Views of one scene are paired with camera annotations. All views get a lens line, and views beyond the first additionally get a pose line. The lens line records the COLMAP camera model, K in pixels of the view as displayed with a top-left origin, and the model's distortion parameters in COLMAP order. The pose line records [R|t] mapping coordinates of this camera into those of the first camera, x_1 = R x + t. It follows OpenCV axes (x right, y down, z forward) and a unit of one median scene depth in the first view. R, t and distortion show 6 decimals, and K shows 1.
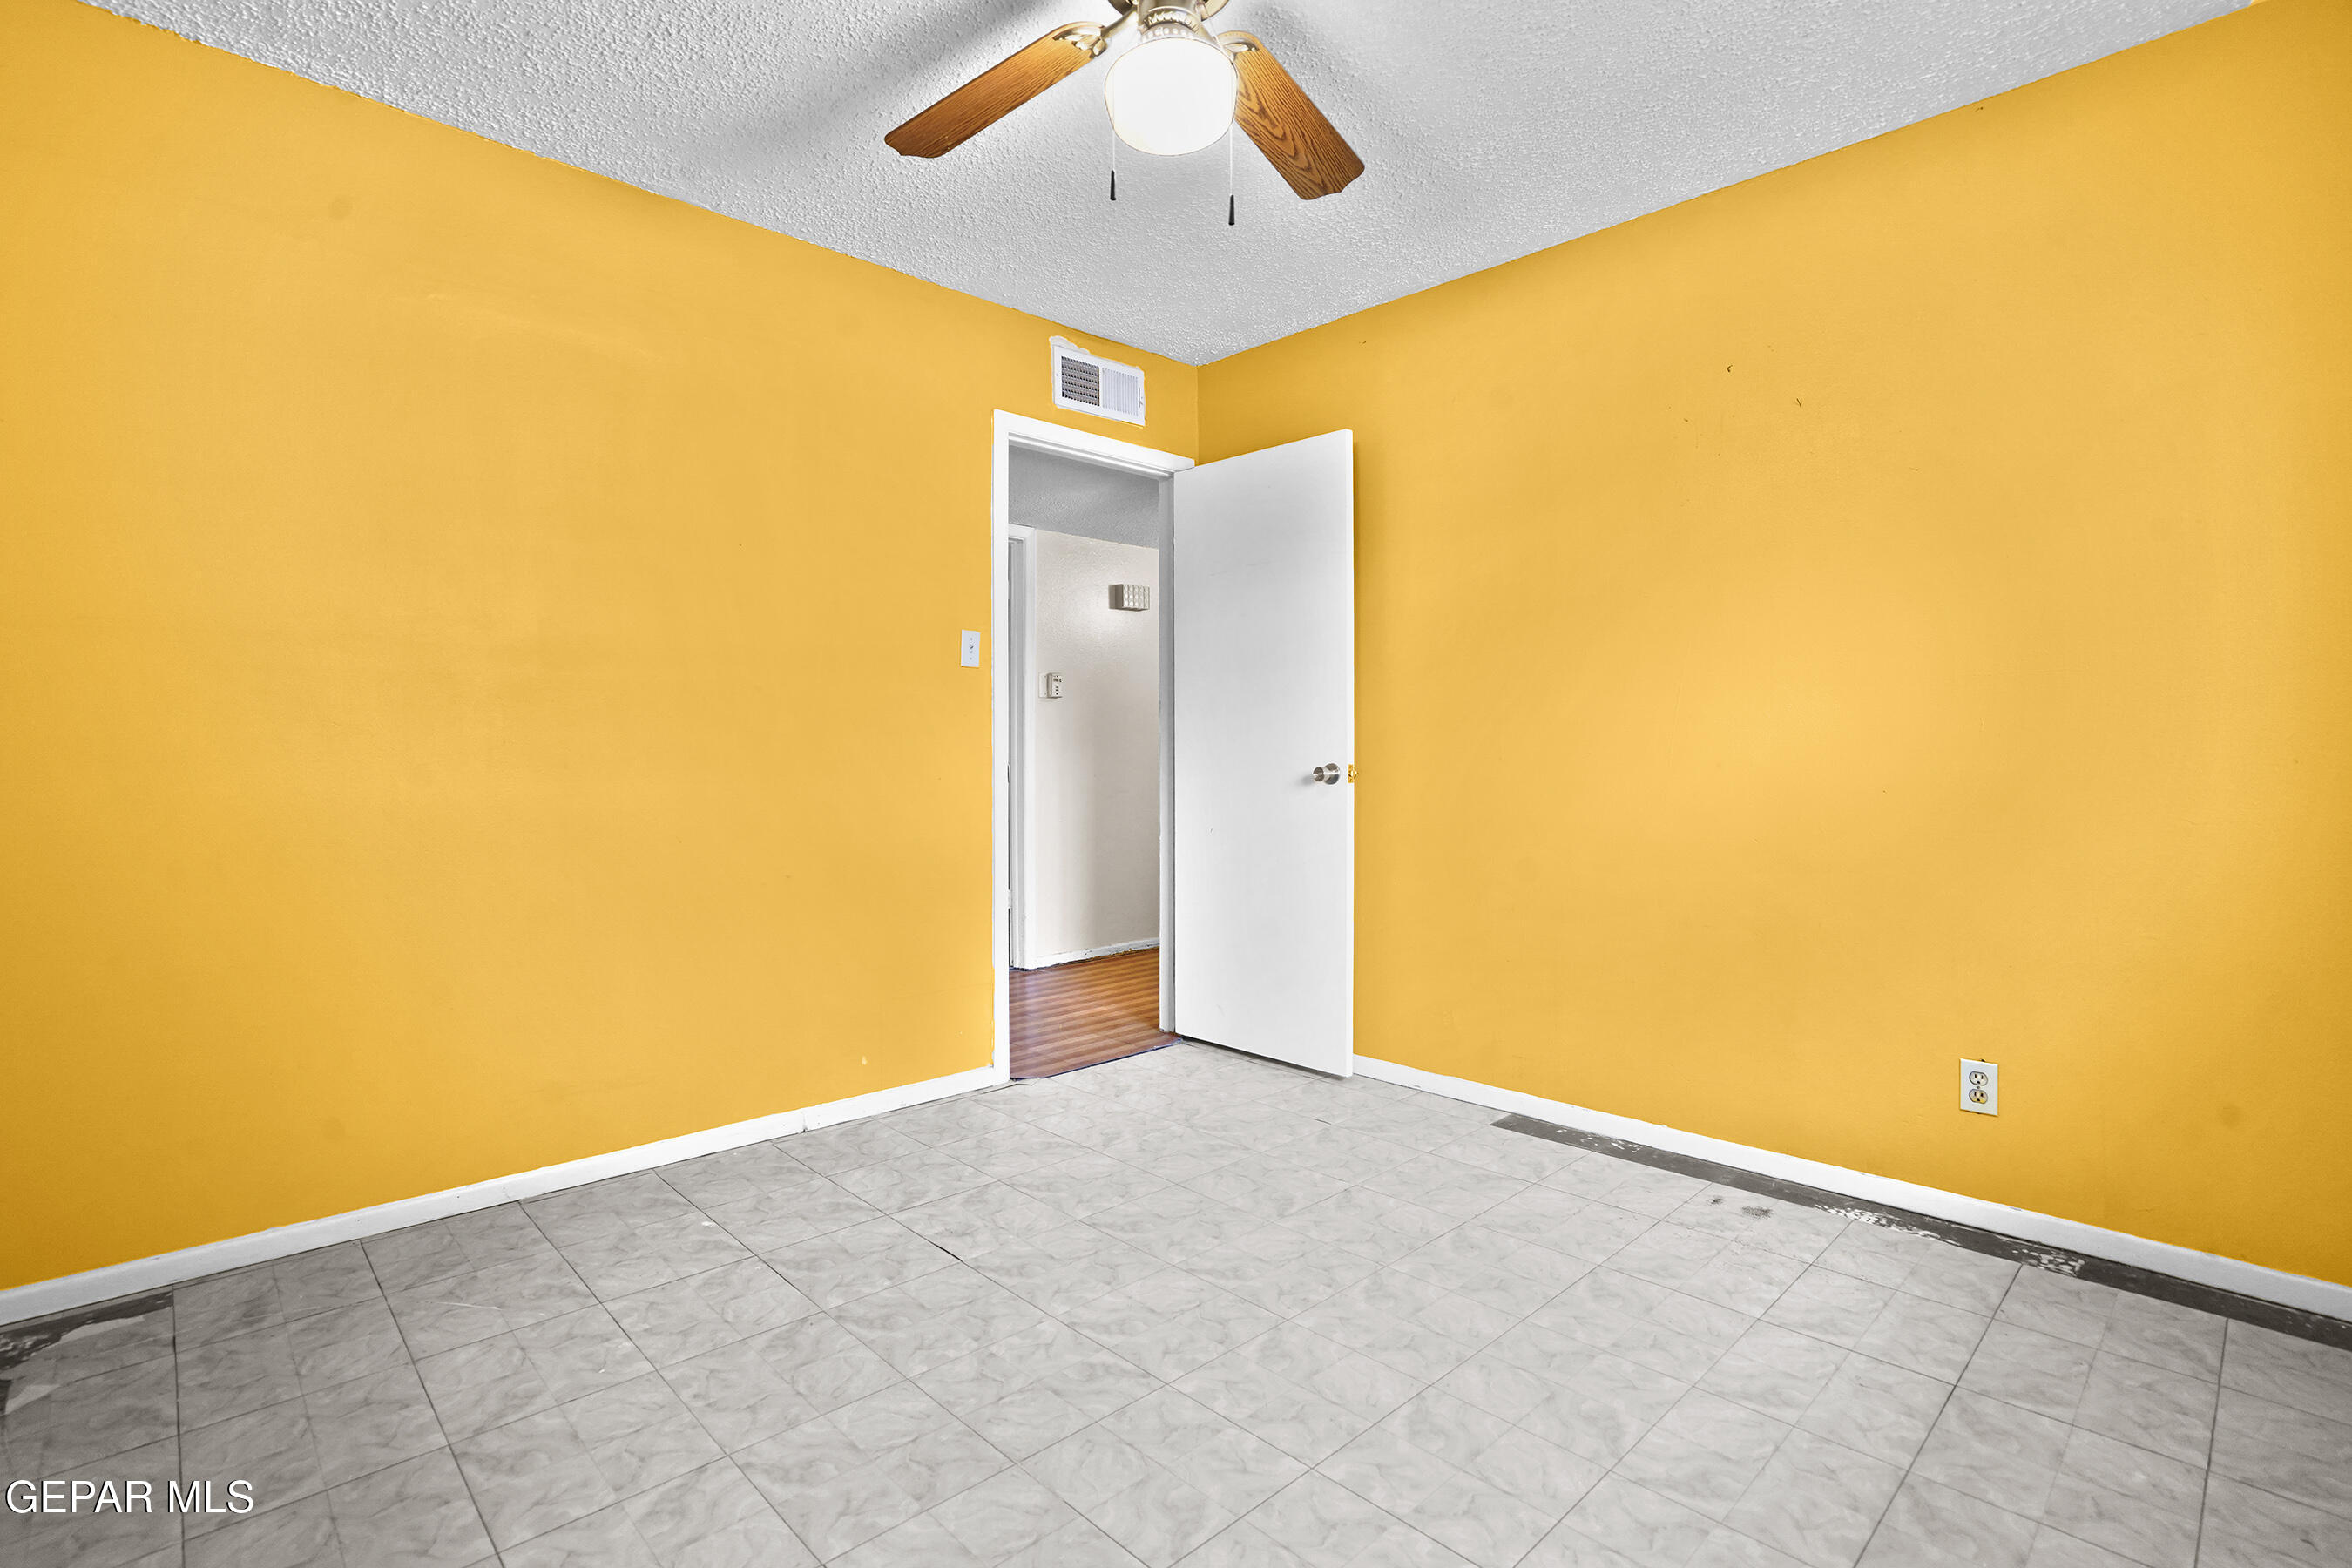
lens RADIAL K [[1083.8, 0, 1177.5], [0, 1083.8, 777.7], [0, 0, 1]] dist [-0.003643, 0.001422]
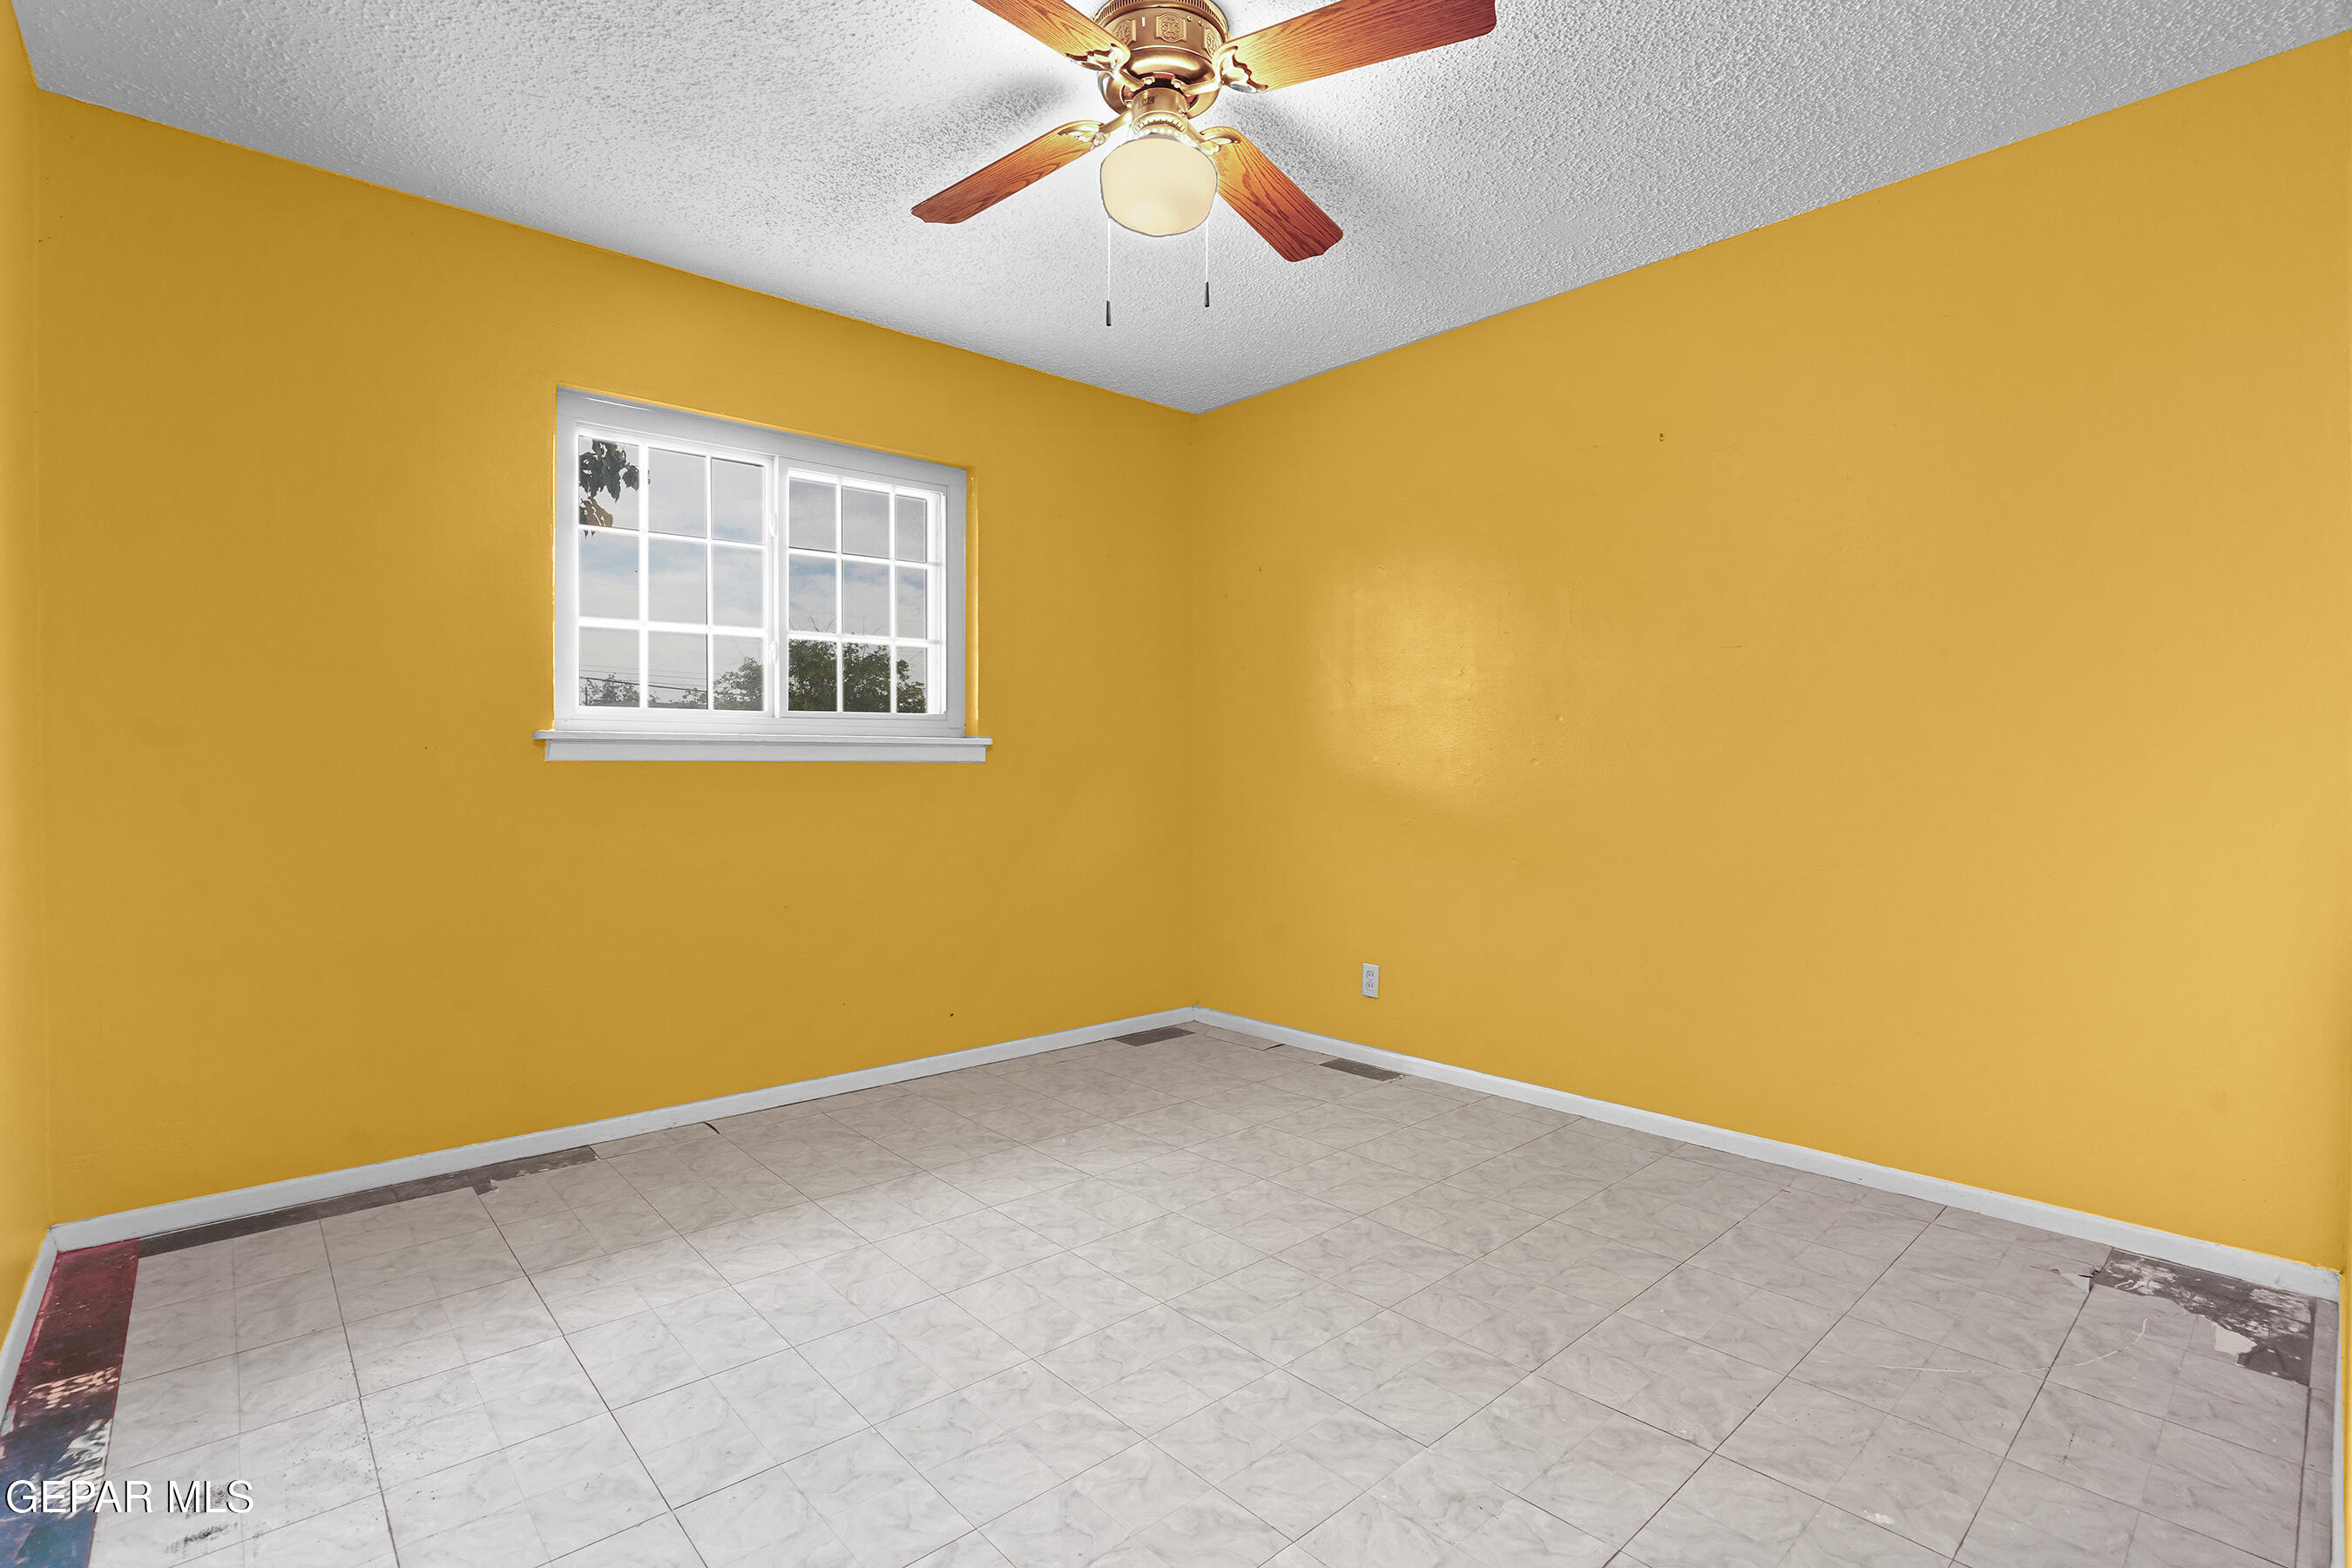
lens RADIAL K [[1083.8, 0, 1175.4], [0, 1083.8, 775.6], [0, 0, 1]] dist [-0.003643, 0.001422]
pose [[-0.999429, 0.000433, 0.033799, -0.059533], [0.001671, 0.999328, 0.036627, -0.049859], [-0.033760, 0.036663, -0.998757, 2.020386]]
